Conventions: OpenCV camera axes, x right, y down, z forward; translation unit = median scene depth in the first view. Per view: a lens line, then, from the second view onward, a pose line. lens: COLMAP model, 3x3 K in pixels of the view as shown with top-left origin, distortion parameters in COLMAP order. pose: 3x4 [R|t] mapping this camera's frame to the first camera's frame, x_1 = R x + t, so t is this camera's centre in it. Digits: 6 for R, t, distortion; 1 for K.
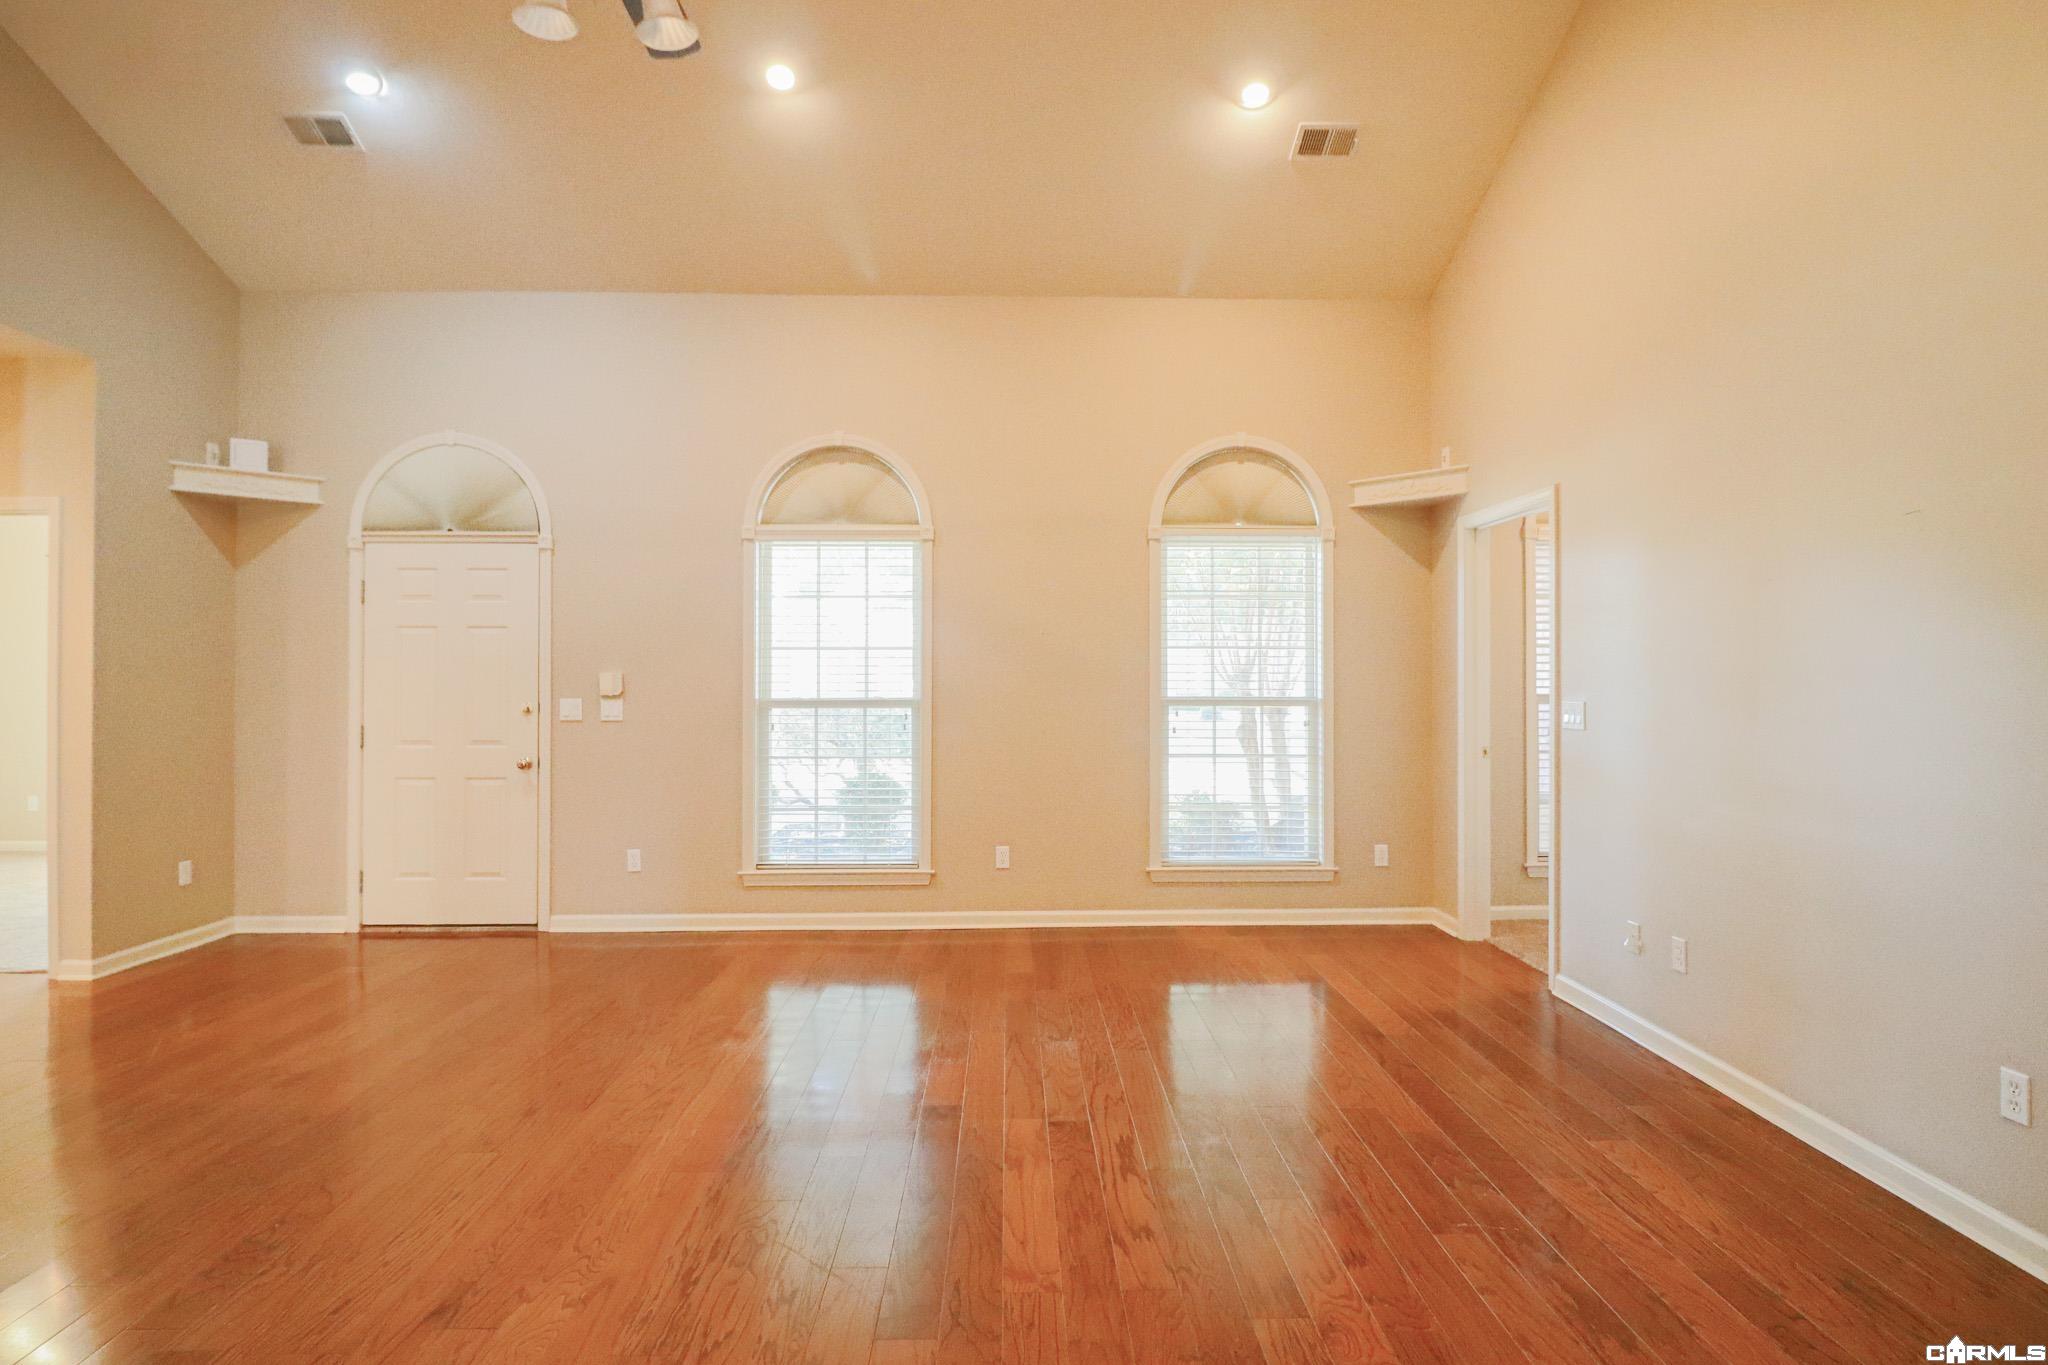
lens RADIAL K [[1051.0, 0, 1029.9], [0, 1051.0, 682.2], [0, 0, 1]] dist [0.000138, -0.010533]
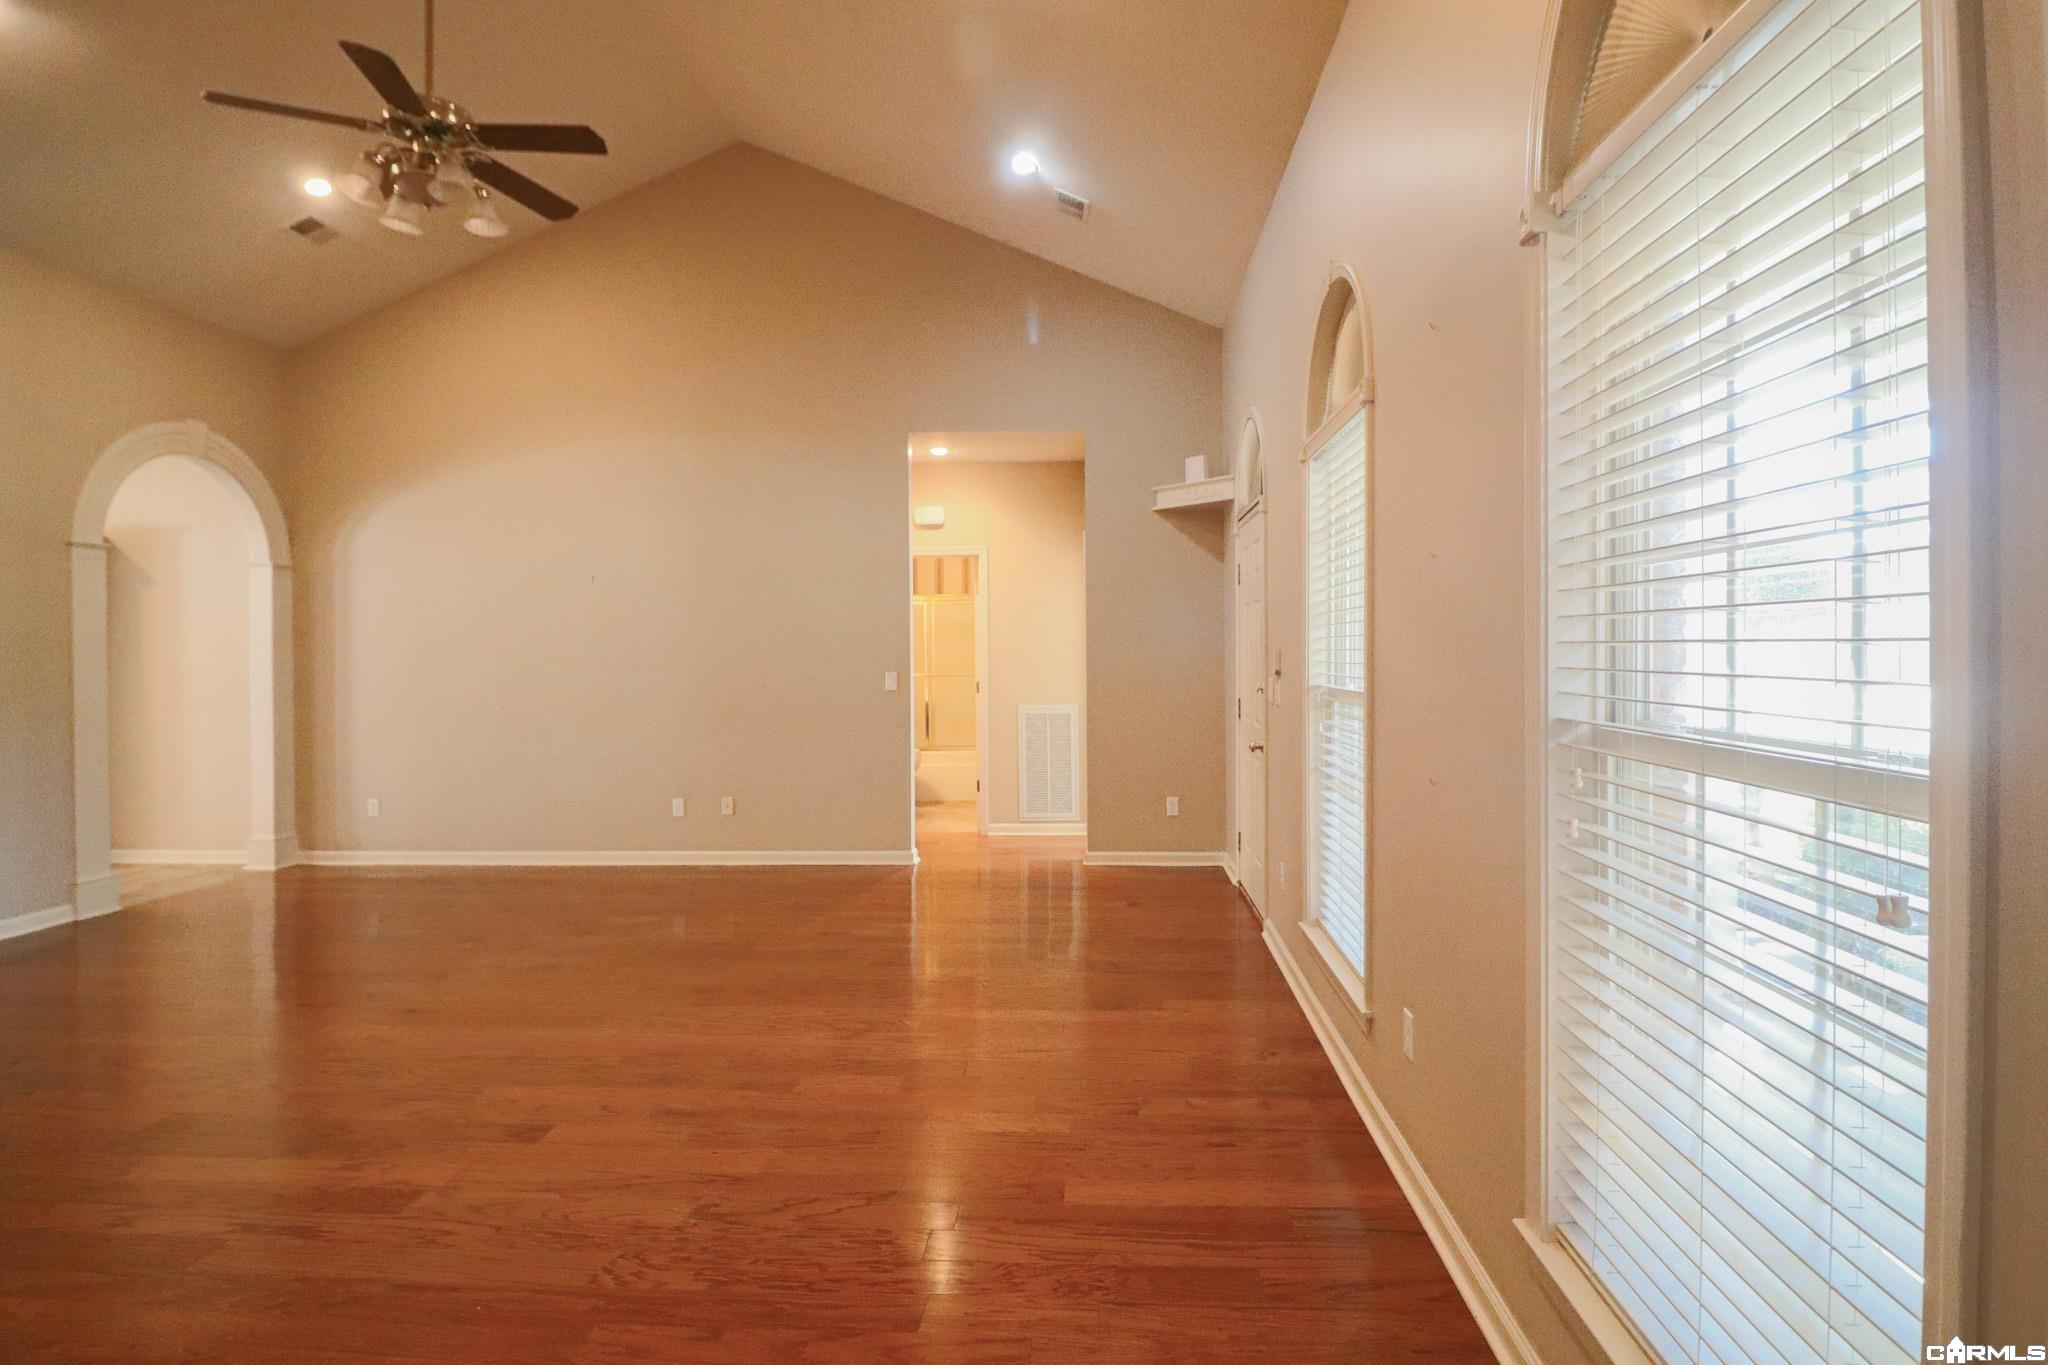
lens RADIAL K [[1051.0, 0, 1038.1], [0, 1051.0, 668.4], [0, 0, 1]] dist [0.000138, -0.010533]
pose [[-0.096806, 0.011097, -0.995241, 0.483898], [0.005107, 0.999930, 0.010653, -0.001348], [0.995290, -0.004051, -0.096856, 0.948017]]
